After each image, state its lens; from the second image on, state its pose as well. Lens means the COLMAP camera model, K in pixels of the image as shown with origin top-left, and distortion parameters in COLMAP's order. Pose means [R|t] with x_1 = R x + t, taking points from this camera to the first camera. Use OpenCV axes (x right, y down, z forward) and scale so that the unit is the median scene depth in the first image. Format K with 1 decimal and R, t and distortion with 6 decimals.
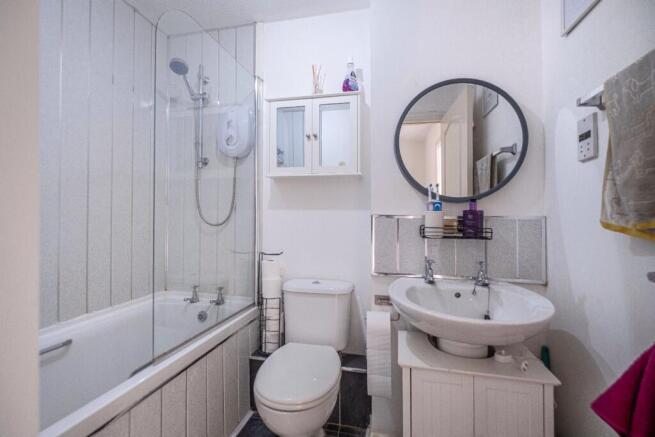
lens RADIAL K [[285.4, 0, 326.3], [0, 285.4, 214.9], [0, 0, 1]] dist [-0.003003, -0.000456]
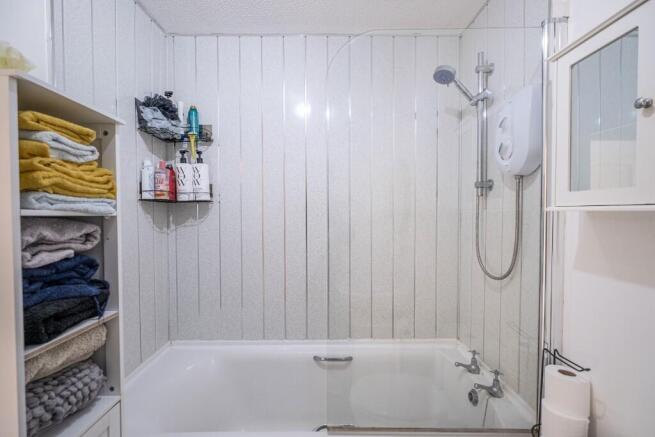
lens RADIAL K [[287.4, 0, 330.8], [0, 287.4, 221.2], [0, 0, 1]] dist [-0.000480, 0.000031]
pose [[0.230595, 0.018080, -0.972882, 0.194614], [0.020986, 0.999502, 0.023549, -0.125890], [0.972823, -0.025847, 0.230101, 0.460454]]
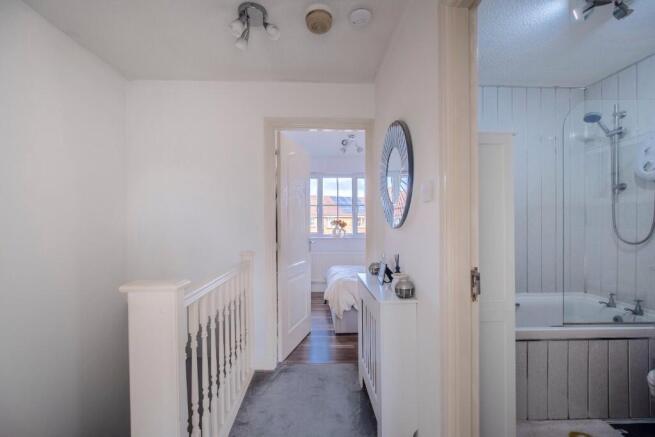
lens RADIAL K [[289.6, 0, 329.2], [0, 289.6, 227.9], [0, 0, 1]] dist [0.000040, 0.000073]
pose [[0.269326, 0.004407, -0.963039, 0.388013], [0.018115, 0.999789, 0.009641, -0.058488], [0.962879, -0.020042, 0.269190, -0.458509]]
